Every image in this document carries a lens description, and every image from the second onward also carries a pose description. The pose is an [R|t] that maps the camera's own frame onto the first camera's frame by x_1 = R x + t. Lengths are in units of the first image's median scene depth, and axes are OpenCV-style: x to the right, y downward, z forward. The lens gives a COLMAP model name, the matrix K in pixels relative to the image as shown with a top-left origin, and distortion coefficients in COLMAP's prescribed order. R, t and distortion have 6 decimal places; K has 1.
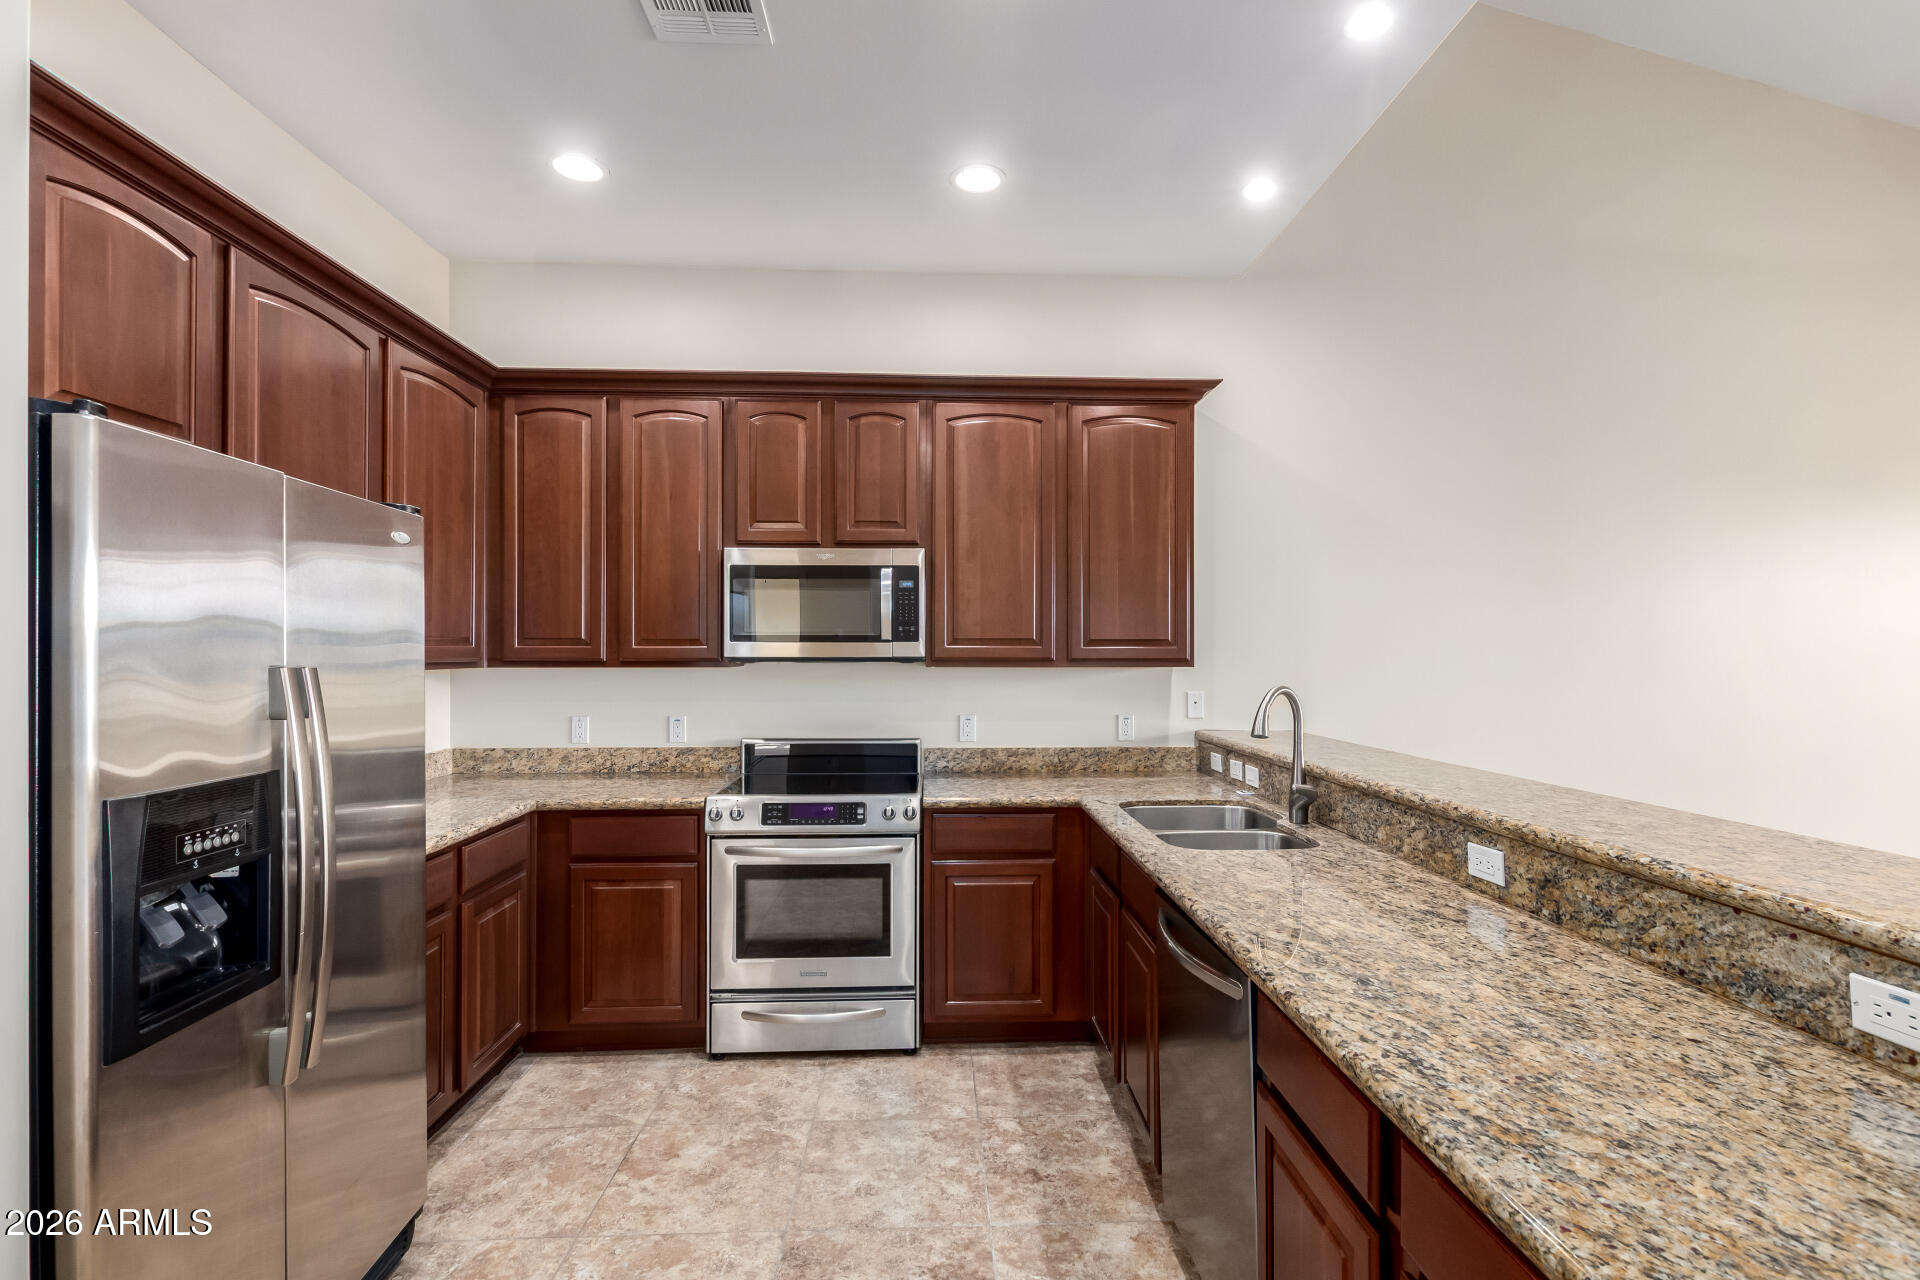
lens RADIAL K [[860.2, 0, 959.2], [0, 860.2, 648.1], [0, 0, 1]] dist [-0.001364, -0.000264]
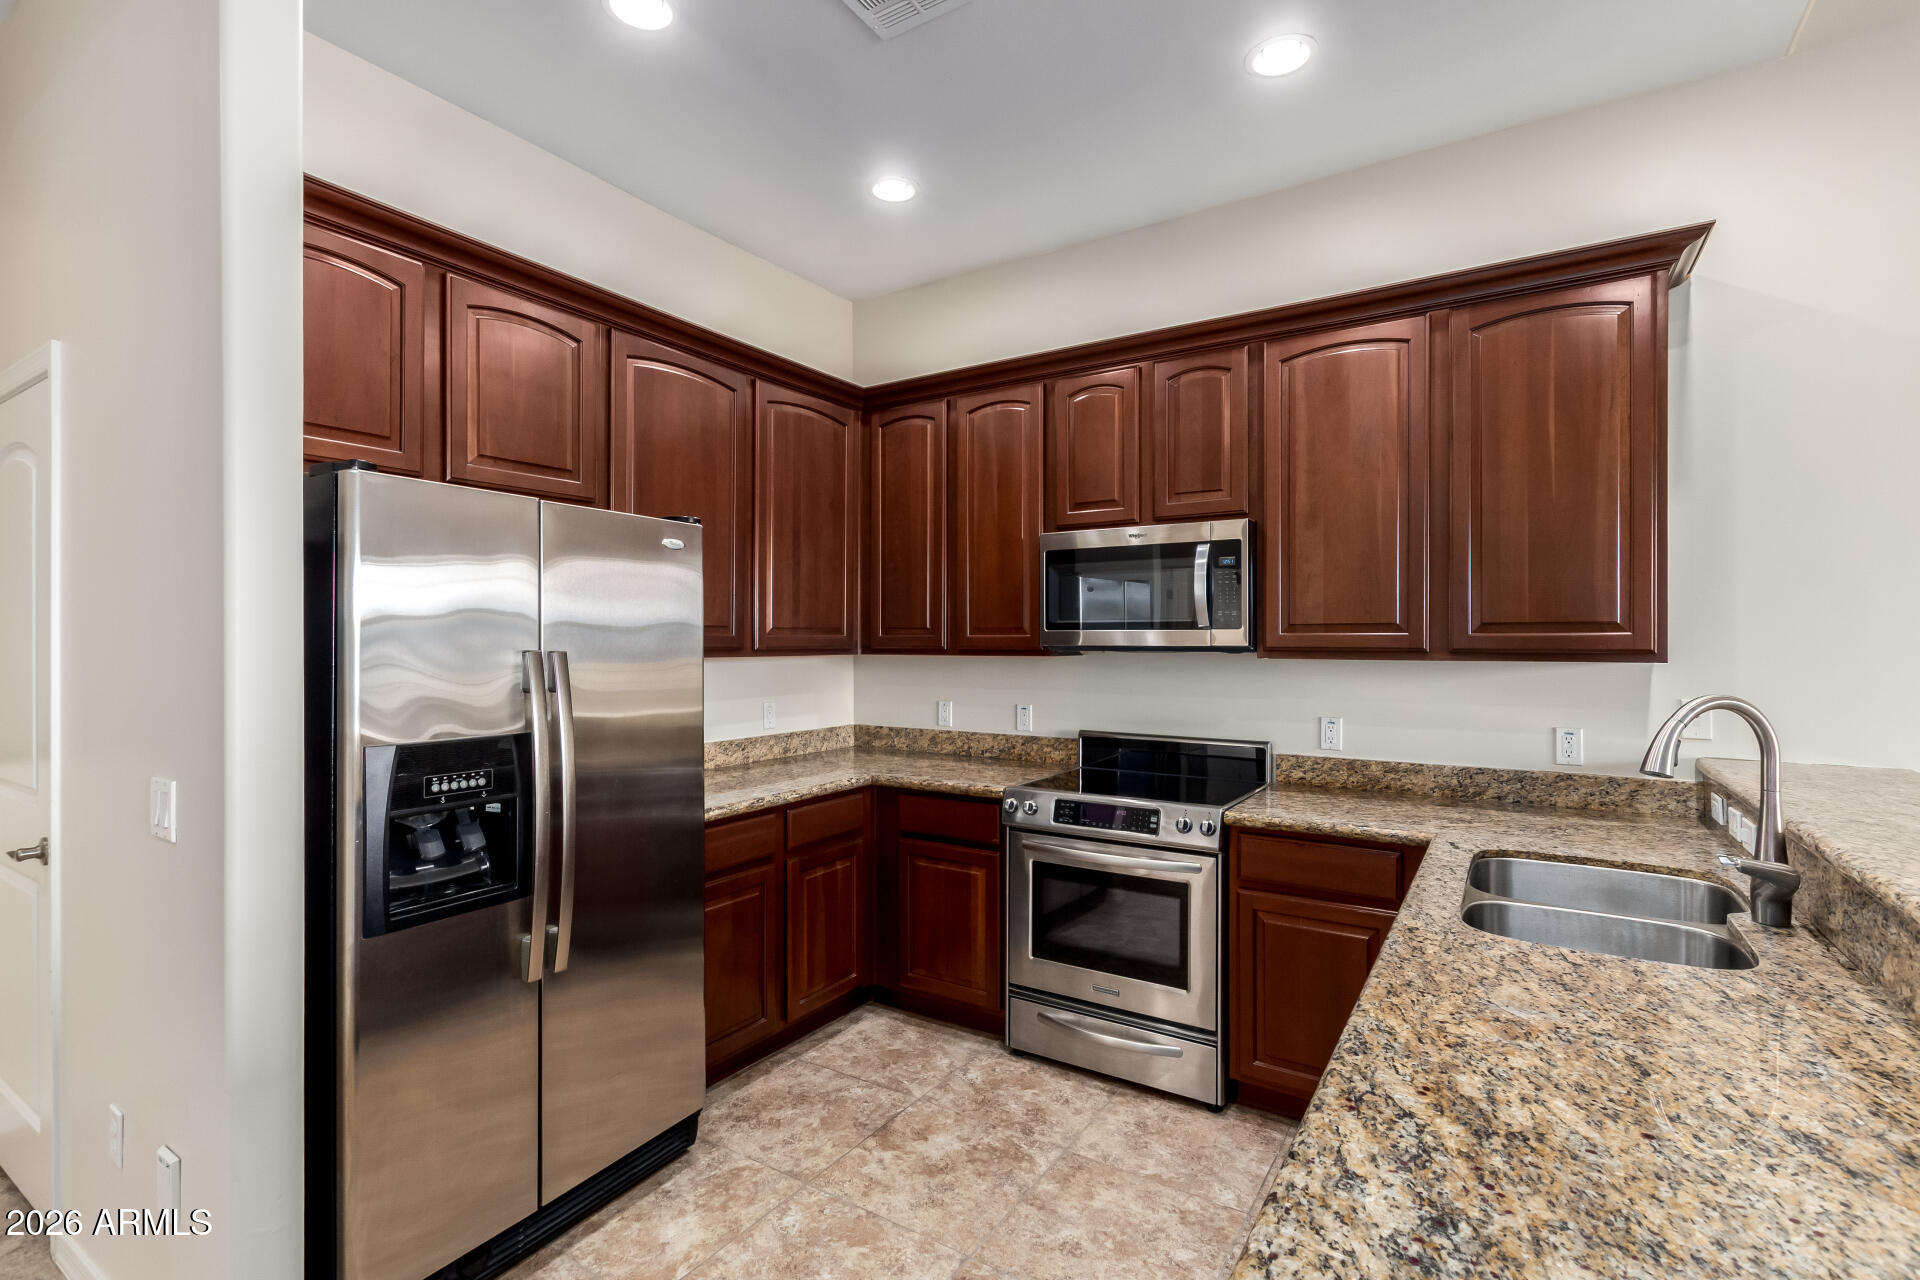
lens RADIAL K [[862.7, 0, 960.0], [0, 862.7, 640.0], [0, 0, 1]] dist [0.005200, -0.005583]
pose [[0.822351, -0.001494, -0.568979, 0.228631], [0.003127, 0.999993, 0.001893, 0.001852], [0.568972, -0.003336, 0.822350, 0.153565]]
